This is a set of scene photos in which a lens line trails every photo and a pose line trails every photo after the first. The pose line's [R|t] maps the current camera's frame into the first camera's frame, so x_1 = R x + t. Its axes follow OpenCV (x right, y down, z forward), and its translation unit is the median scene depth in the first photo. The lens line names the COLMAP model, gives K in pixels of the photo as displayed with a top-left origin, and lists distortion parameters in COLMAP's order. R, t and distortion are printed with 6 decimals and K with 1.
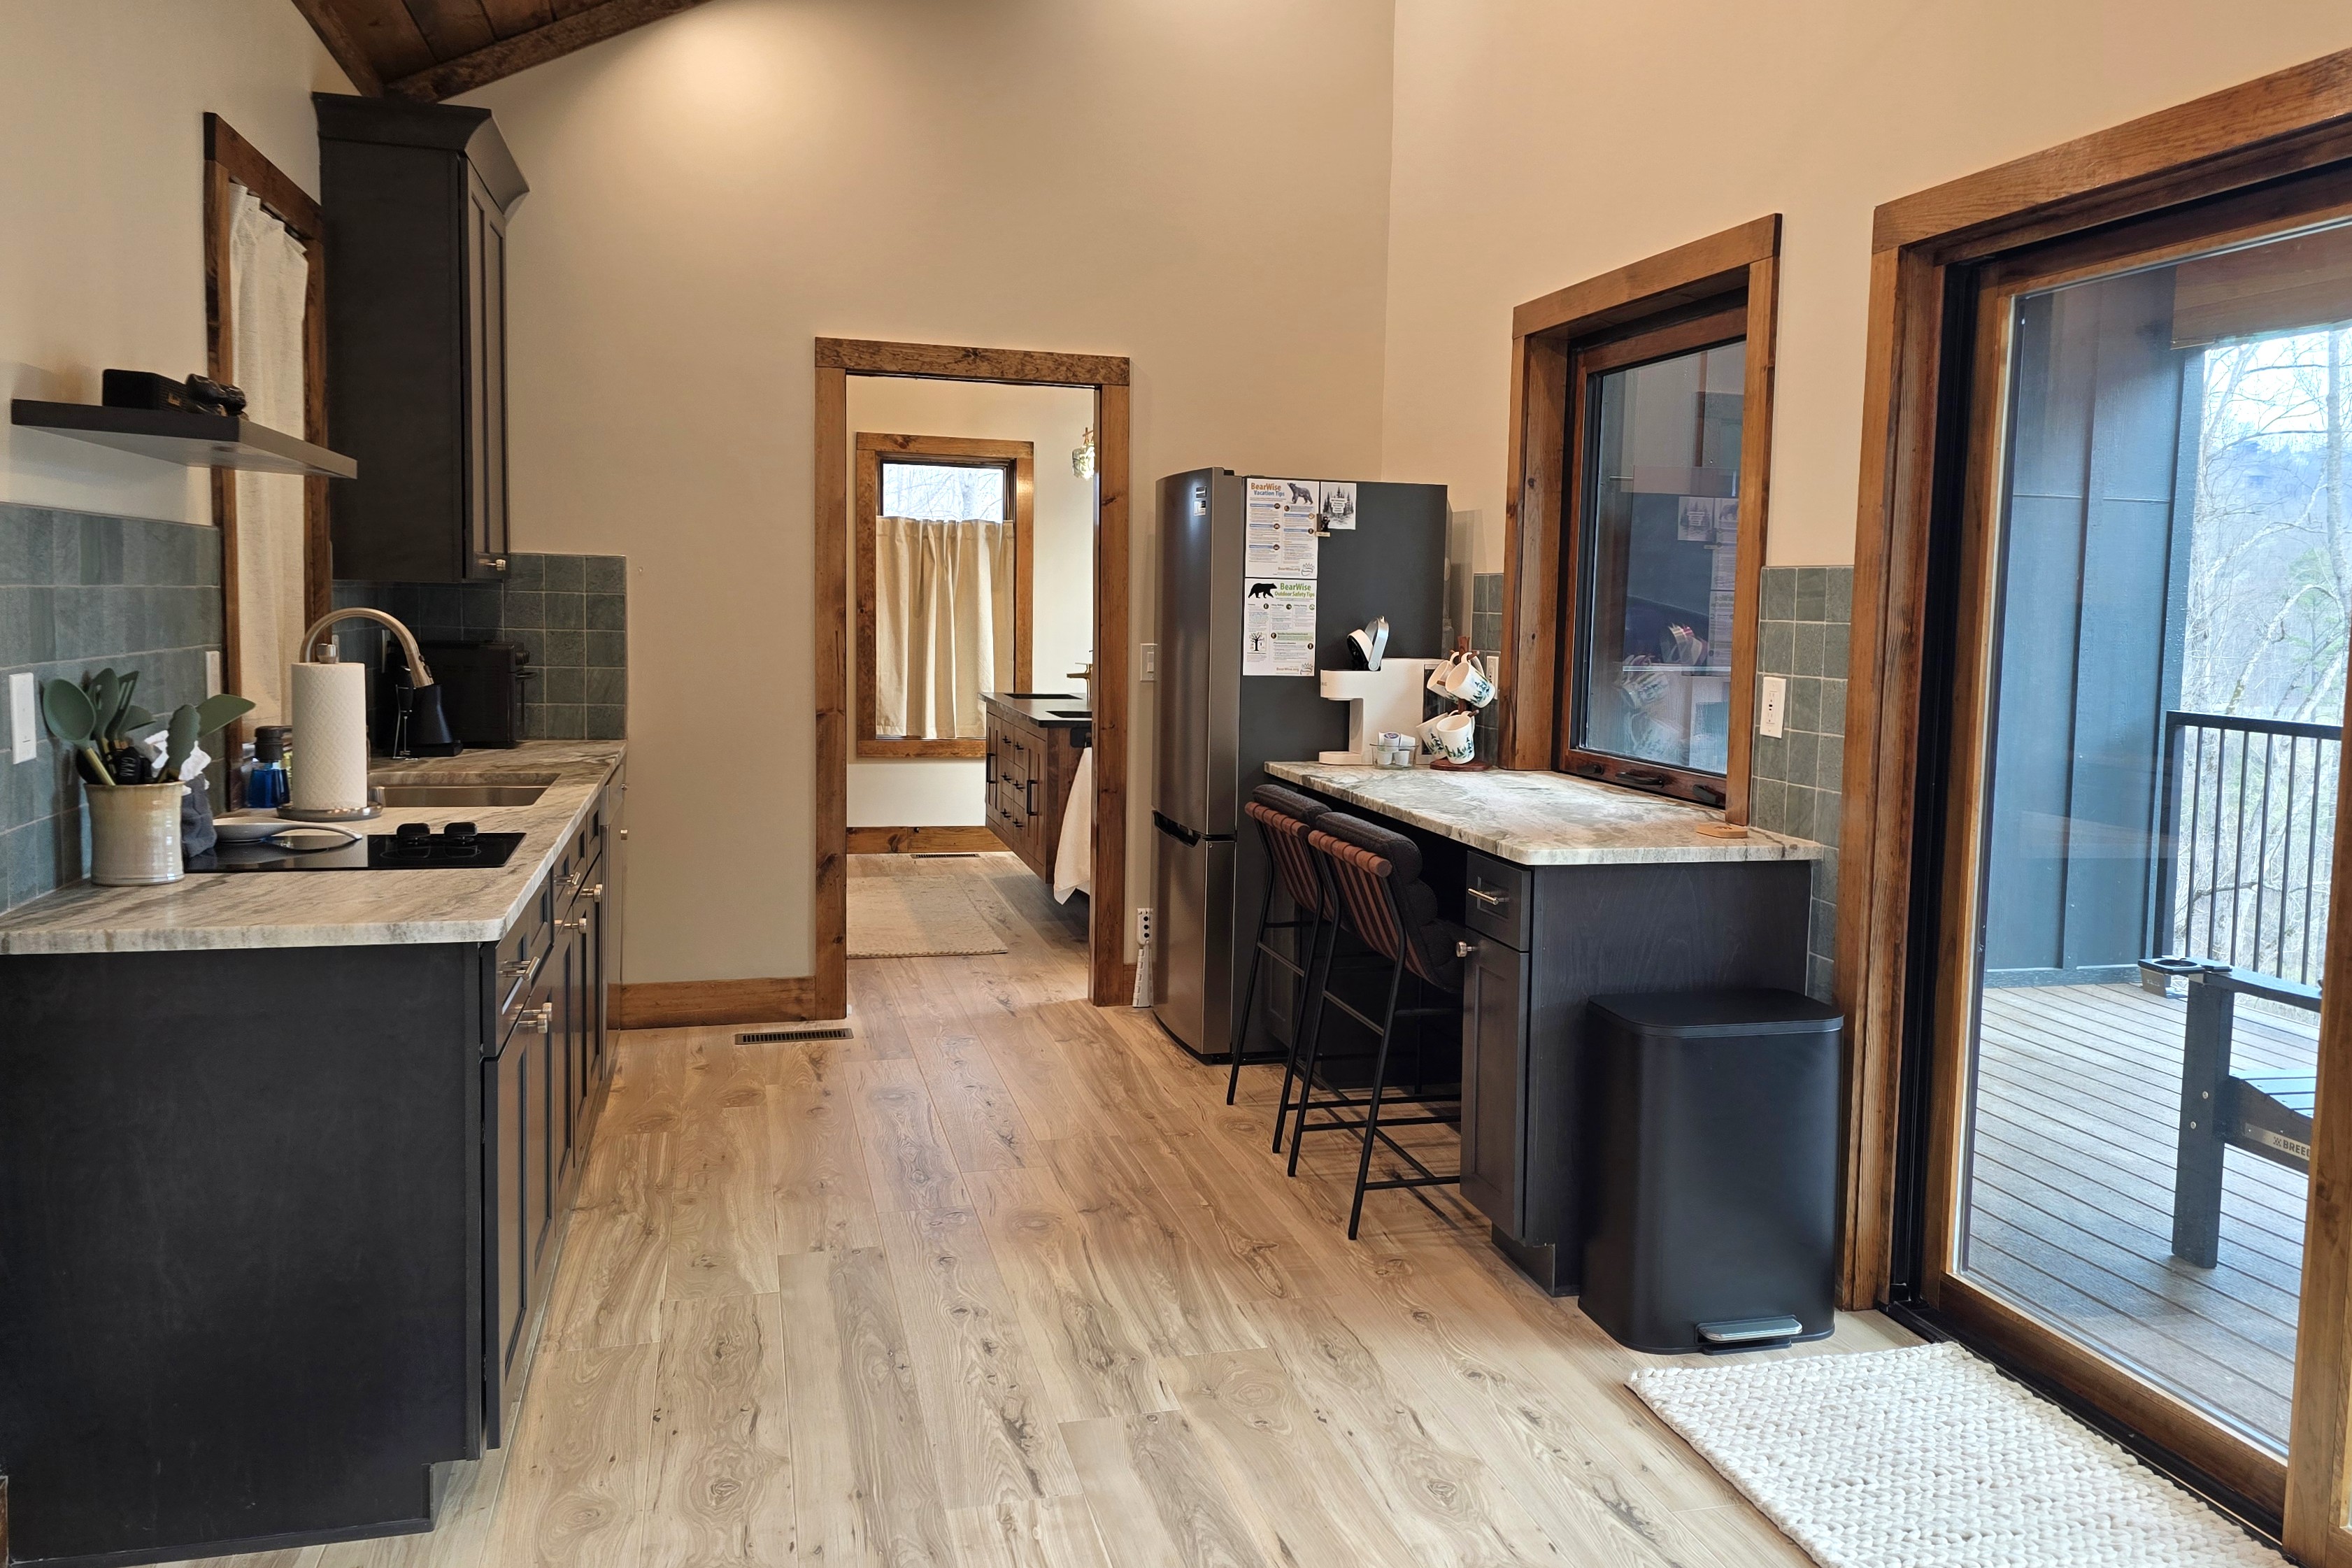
lens RADIAL K [[1876.3, 0, 1313.3], [0, 1876.3, 774.7], [0, 0, 1]] dist [0.151676, -0.341420]
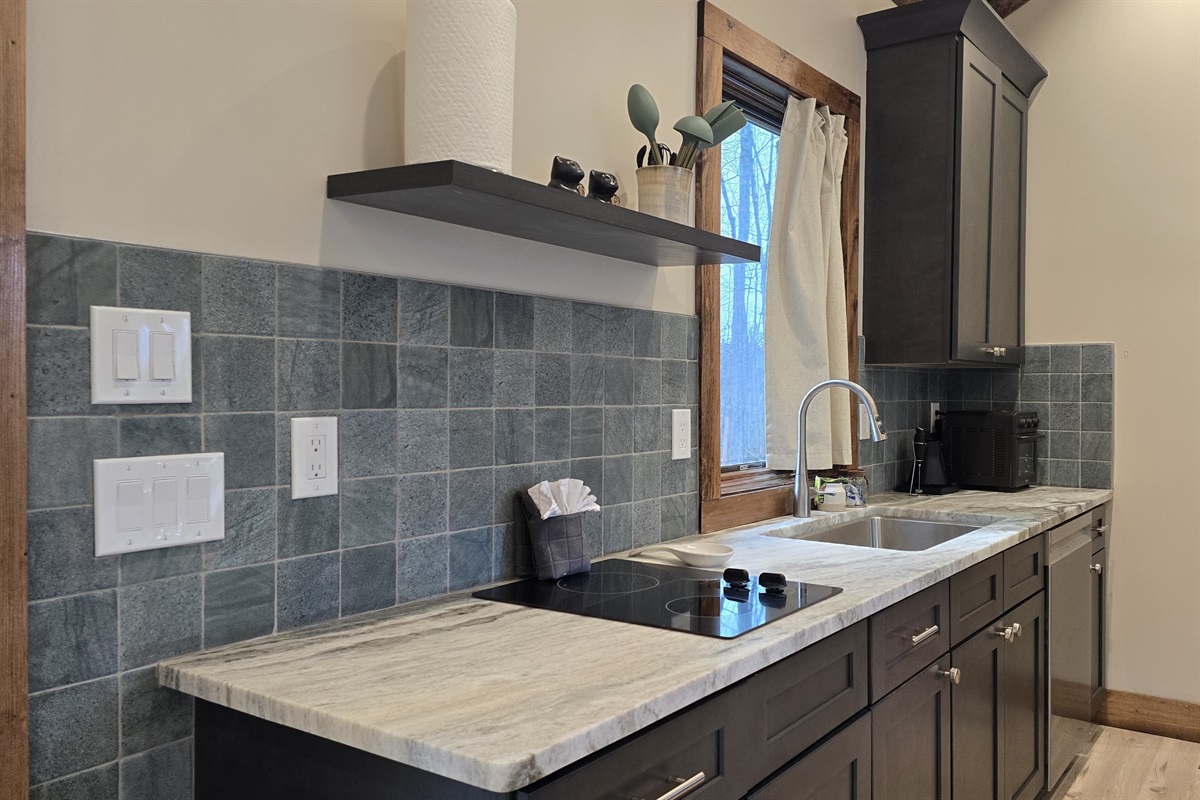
lens RADIAL K [[964.6, 0, 693.2], [0, 964.6, 400.5], [0, 0, 1]] dist [0.086056, -0.093526]
pose [[0.645046, -0.019084, -0.763906, -0.049730], [-0.054015, 0.996049, -0.070495, -0.017025], [0.762233, 0.086735, 0.641466, 0.385039]]
